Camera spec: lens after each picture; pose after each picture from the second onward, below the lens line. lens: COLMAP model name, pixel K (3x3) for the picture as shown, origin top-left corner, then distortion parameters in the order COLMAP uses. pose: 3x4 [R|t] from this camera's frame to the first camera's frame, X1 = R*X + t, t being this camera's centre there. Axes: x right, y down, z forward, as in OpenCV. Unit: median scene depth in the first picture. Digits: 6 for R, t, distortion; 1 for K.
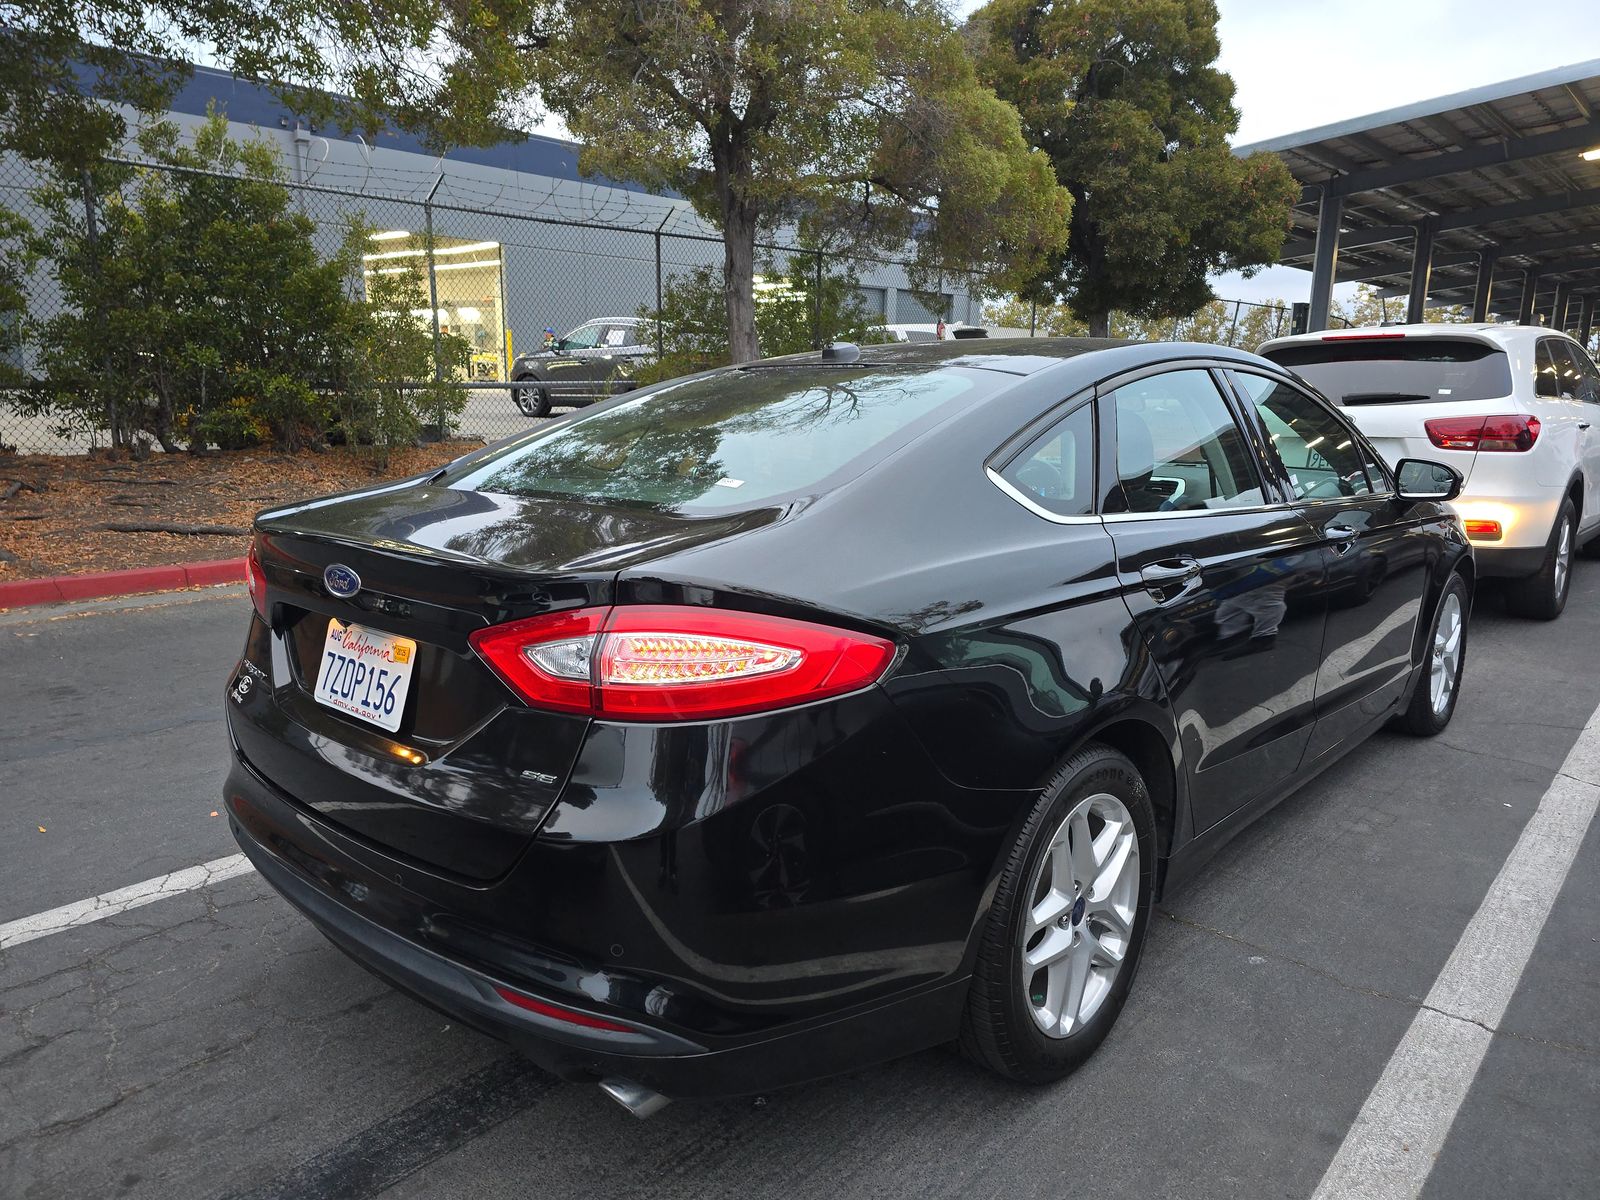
lens RADIAL K [[1094.3, 0, 804.8], [0, 1094.3, 588.8], [0, 0, 1]] dist [0.059767, -0.054177]
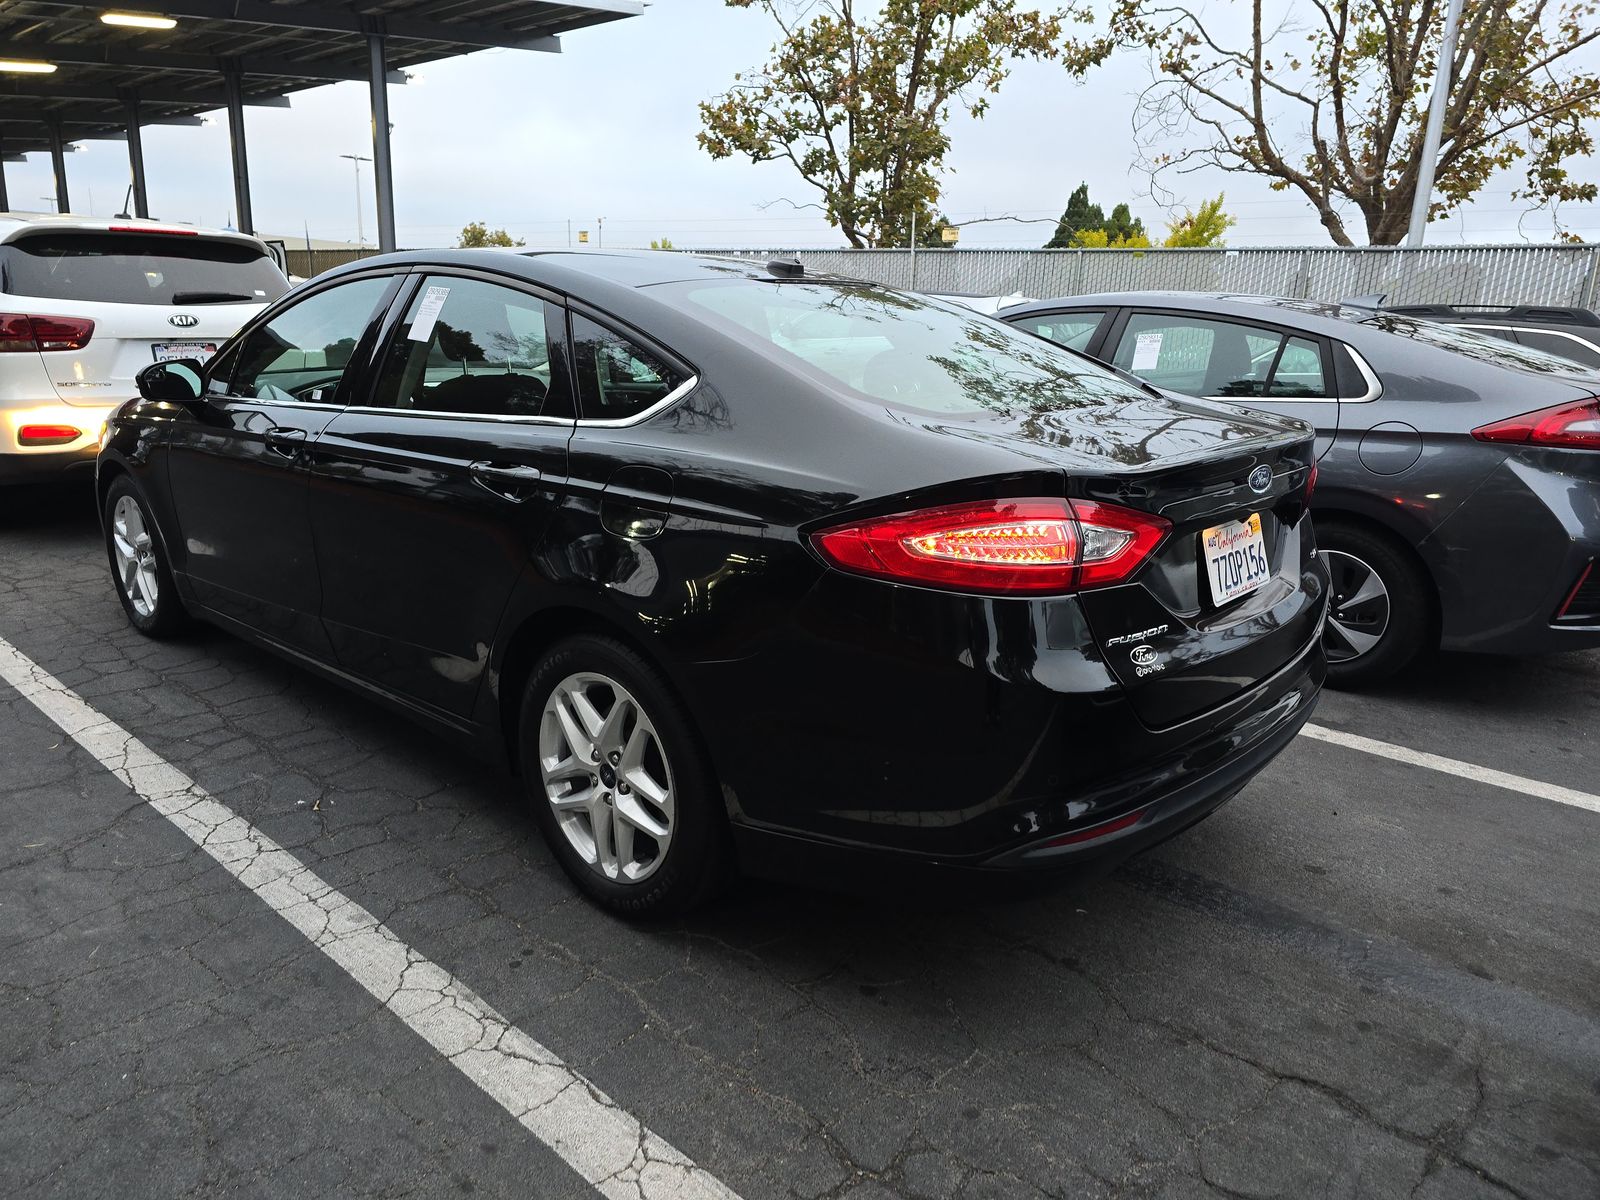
lens RADIAL K [[1094.3, 0, 804.8], [0, 1094.3, 588.8], [0, 0, 1]] dist [0.059767, -0.054177]
pose [[-0.013139, -0.246446, 0.969067, -0.204111], [0.152030, 0.957391, 0.245538, -0.033400], [-0.988289, 0.150553, 0.024888, 0.188982]]
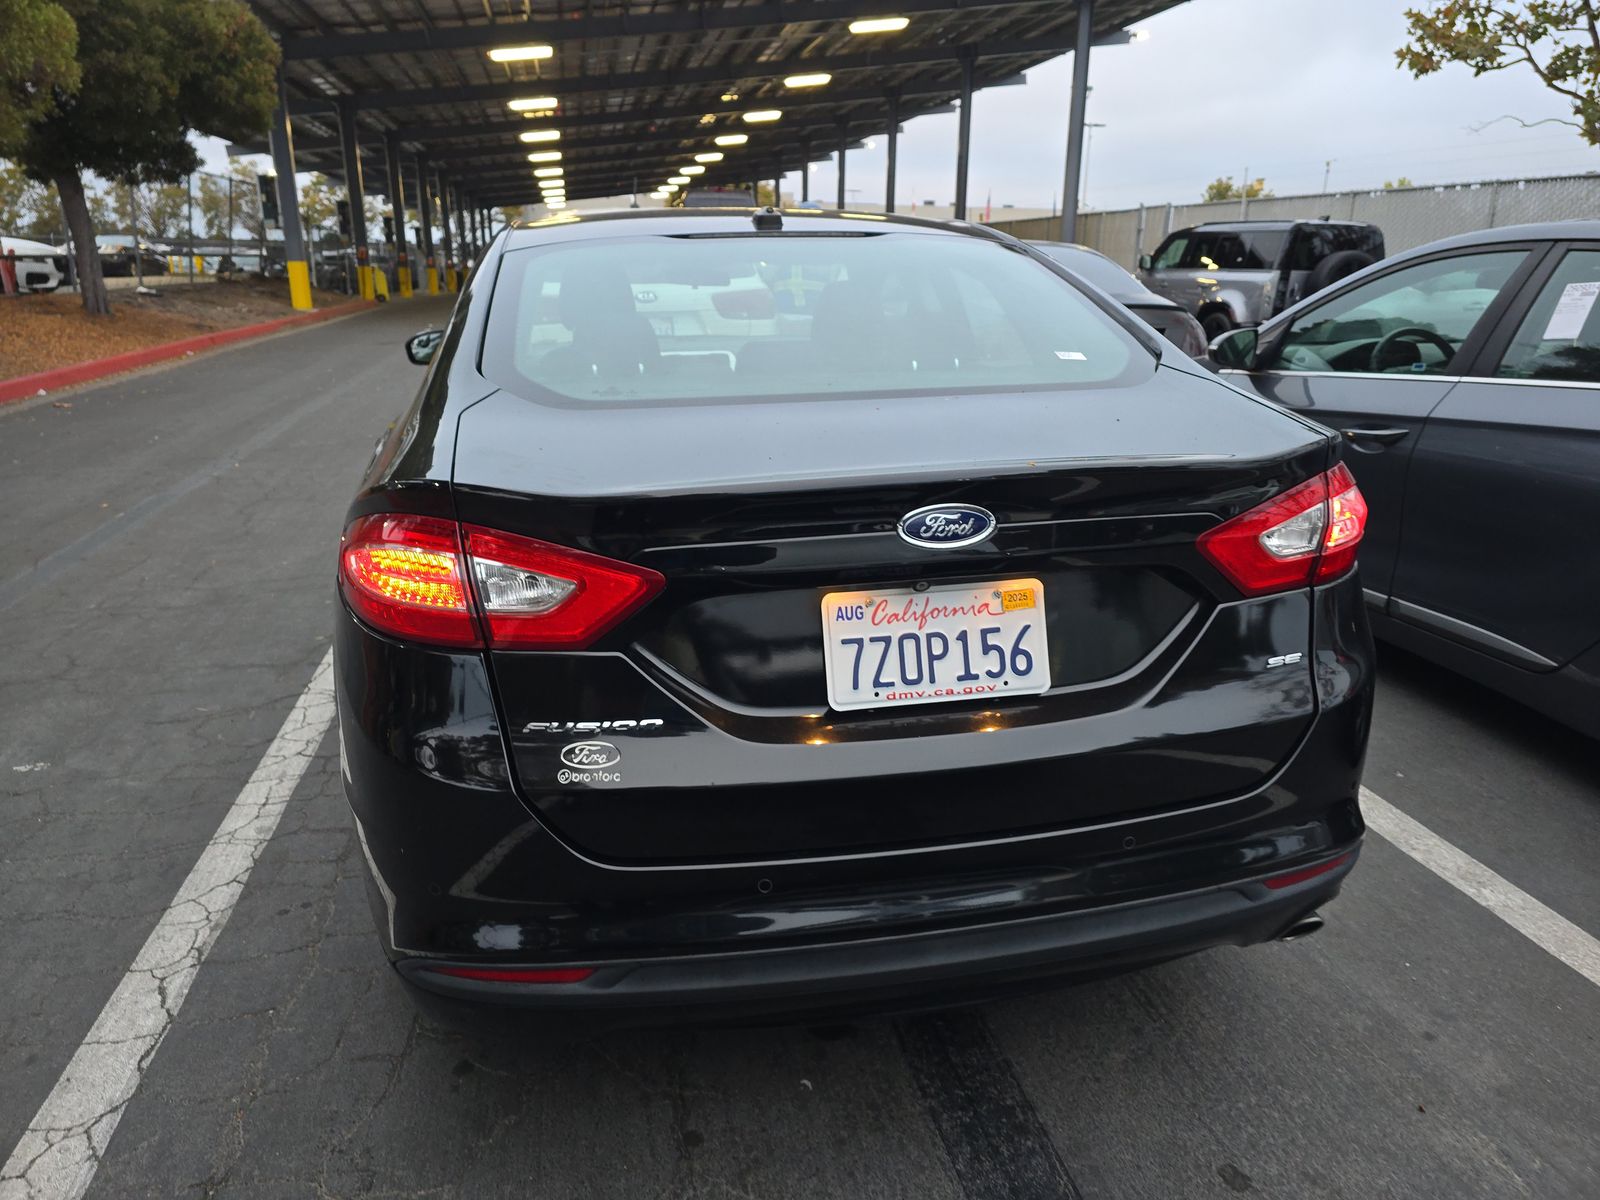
lens RADIAL K [[1094.3, 0, 804.8], [0, 1094.3, 588.8], [0, 0, 1]] dist [0.059767, -0.054177]
pose [[0.592131, -0.232881, 0.771458, -0.135678], [0.152510, 0.972416, 0.176486, -0.014325], [-0.791278, 0.013153, 0.611315, 0.080276]]
